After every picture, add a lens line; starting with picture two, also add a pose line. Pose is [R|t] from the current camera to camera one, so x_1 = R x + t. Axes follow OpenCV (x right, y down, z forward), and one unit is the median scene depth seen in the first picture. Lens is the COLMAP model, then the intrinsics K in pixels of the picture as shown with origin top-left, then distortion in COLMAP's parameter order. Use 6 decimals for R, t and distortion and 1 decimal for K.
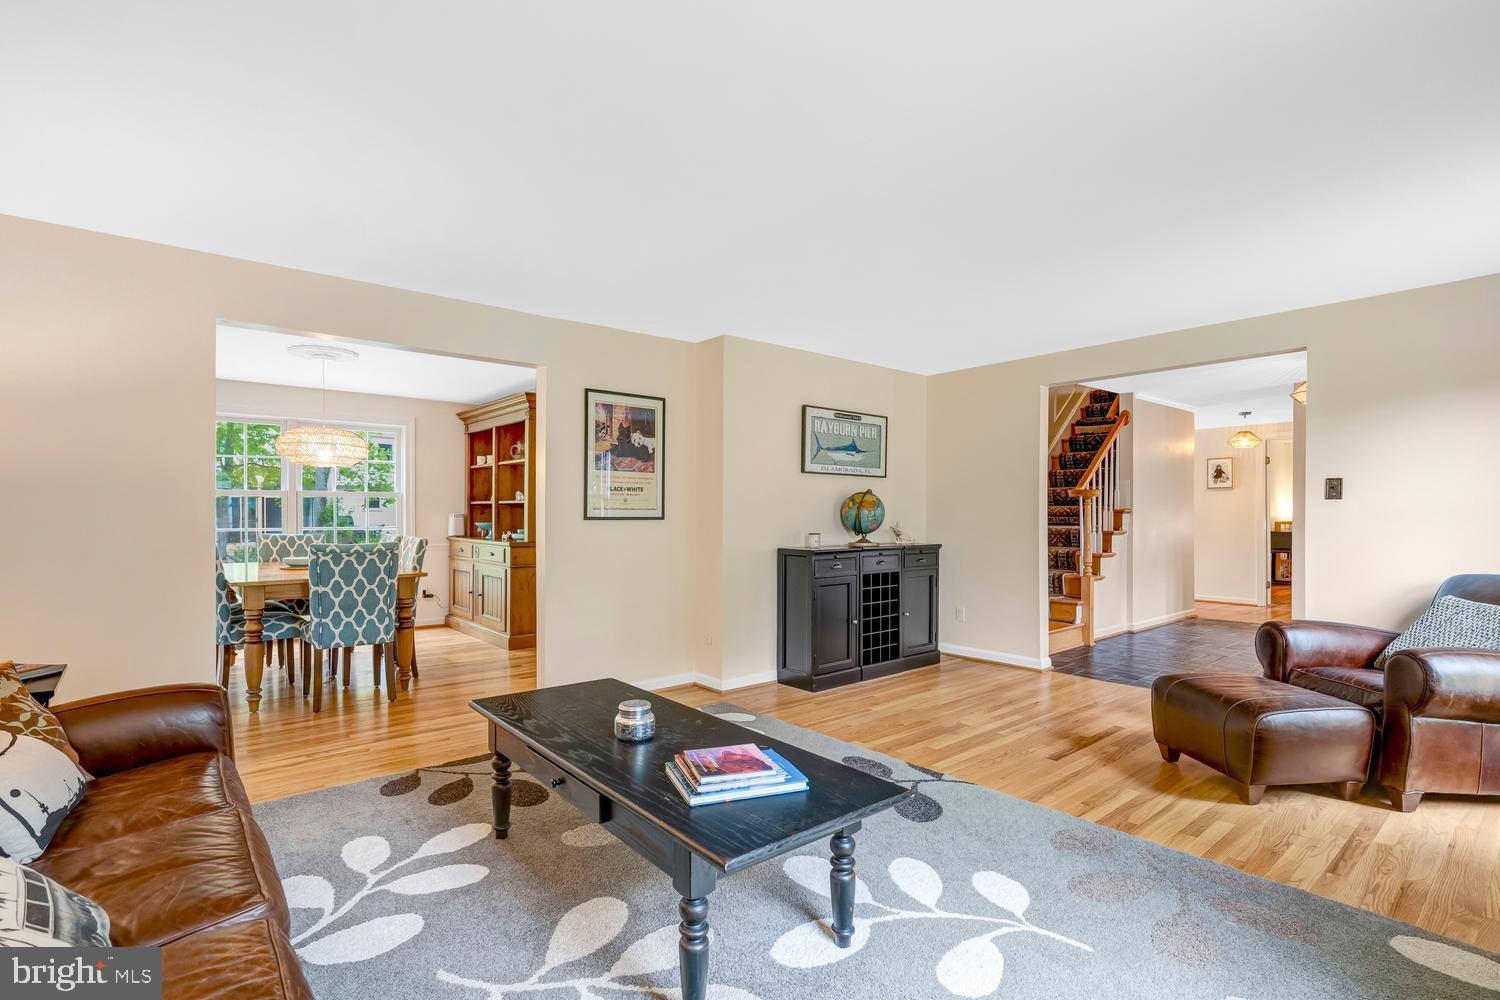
lens RADIAL K [[697.8, 0, 745.0], [0, 697.8, 509.9], [0, 0, 1]] dist [-0.001890, -0.000311]
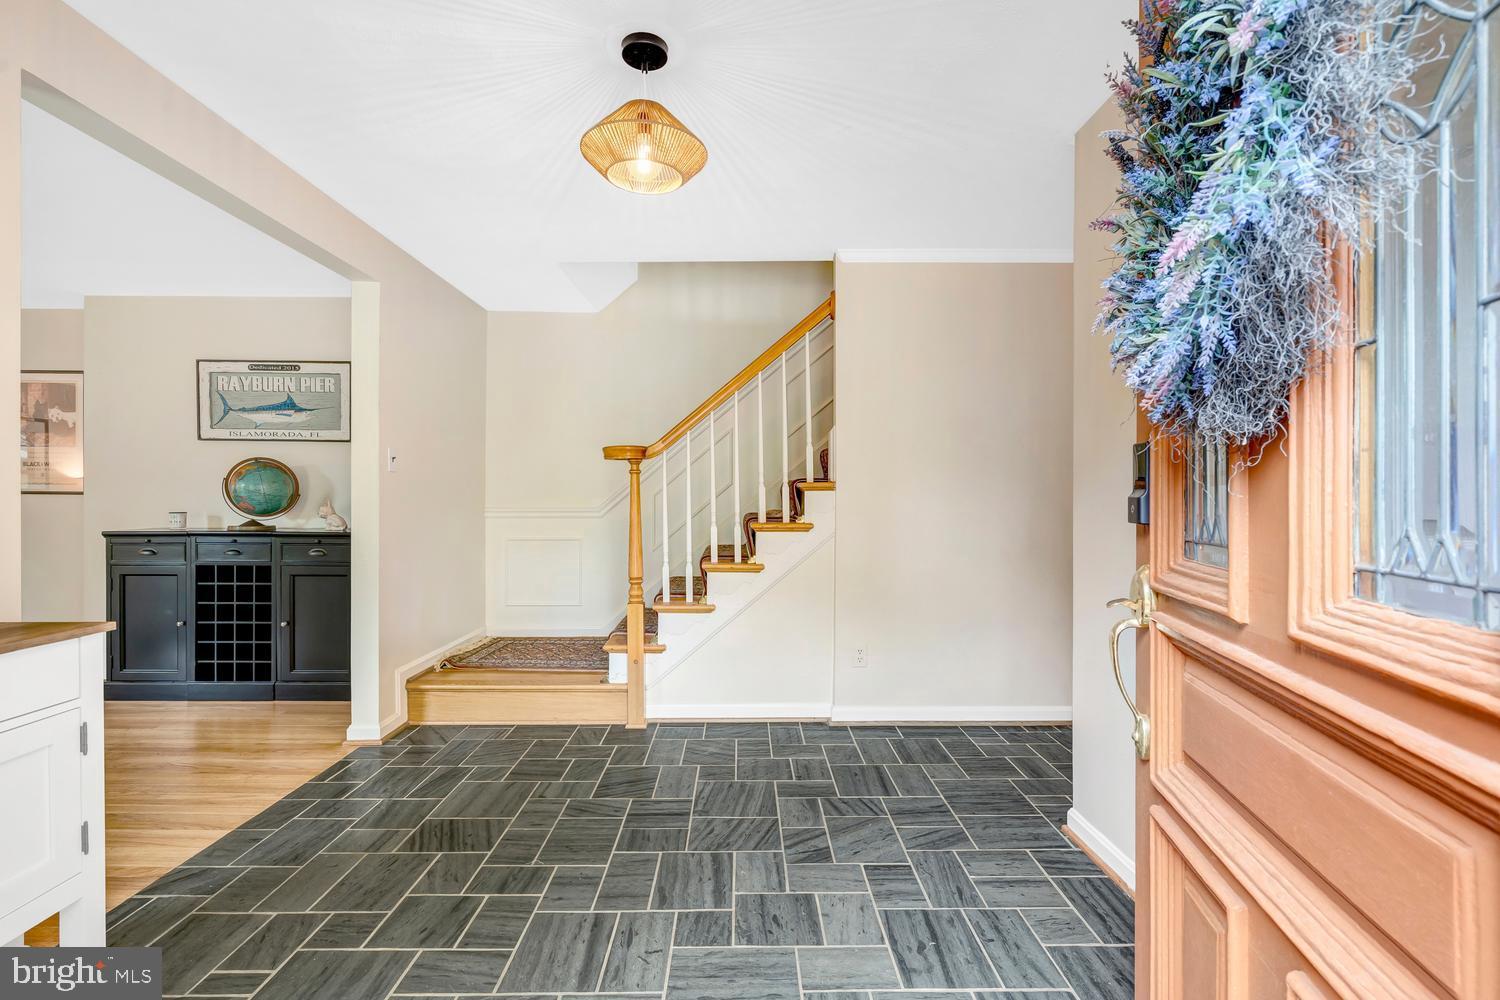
lens RADIAL K [[681.6, 0, 748.3], [0, 681.6, 491.6], [0, 0, 1]] dist [-0.001894, -0.000301]
pose [[0.780497, -0.000138, -0.625159, 1.100246], [-0.001722, 0.999996, -0.002371, 0.009554], [0.625157, 0.002928, 0.780494, 0.761947]]
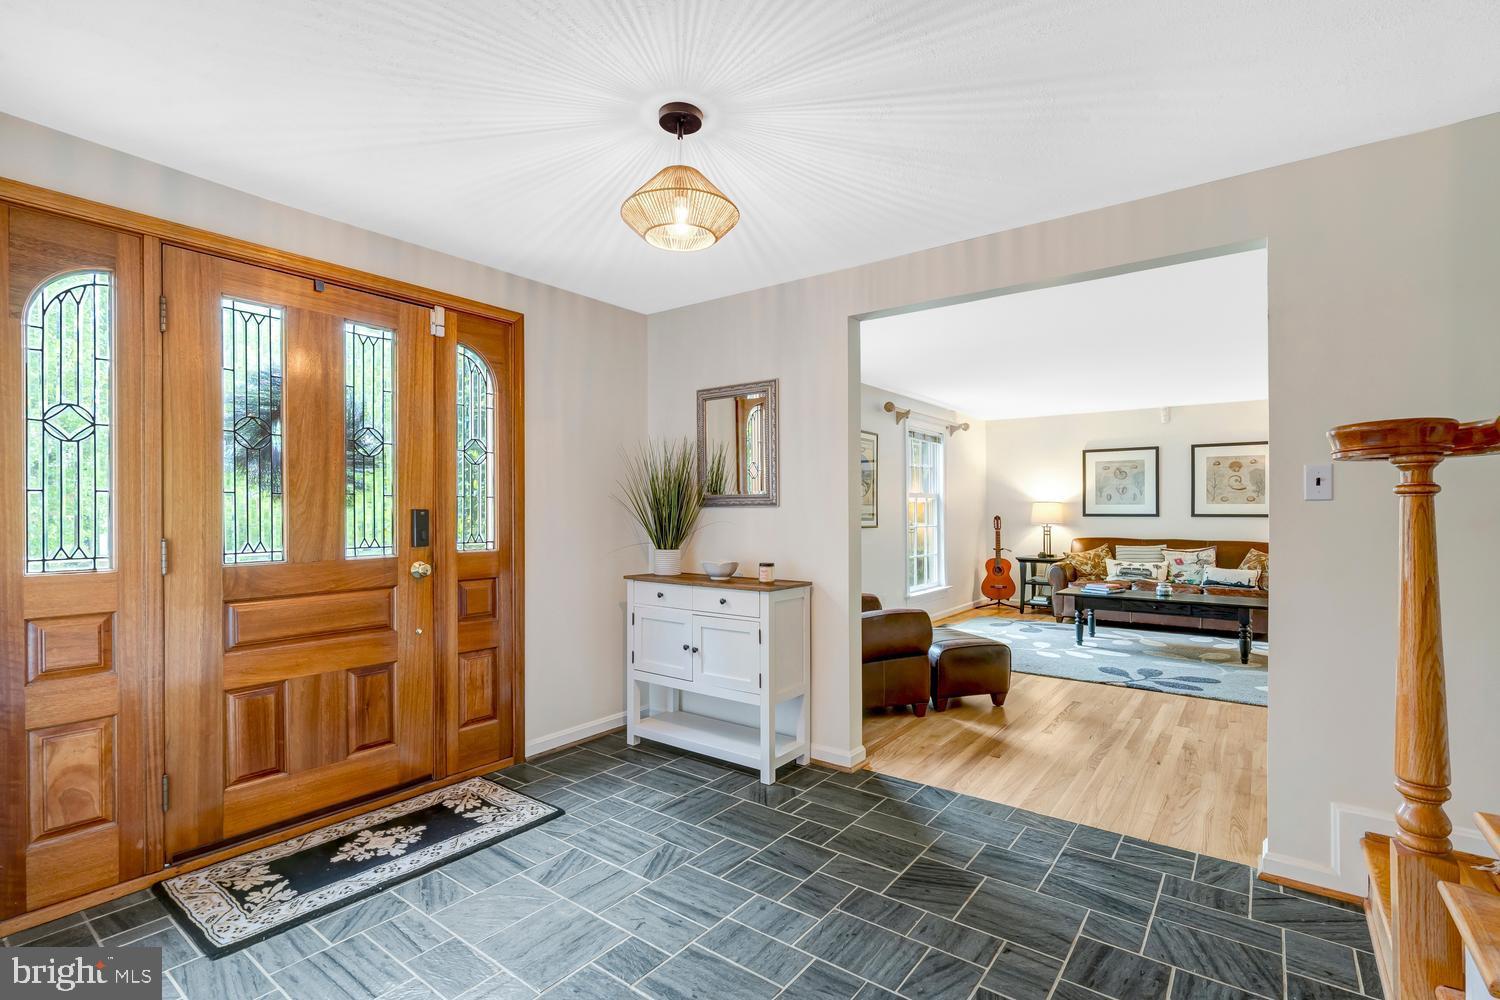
lens RADIAL K [[697.8, 0, 745.0], [0, 697.8, 509.9], [0, 0, 1]] dist [-0.001890, -0.000311]
pose [[-0.971985, 0.001088, -0.235041, 0.889905], [0.001492, 0.999998, -0.001540, -0.002998], [0.235039, -0.001848, -0.971984, 1.397783]]
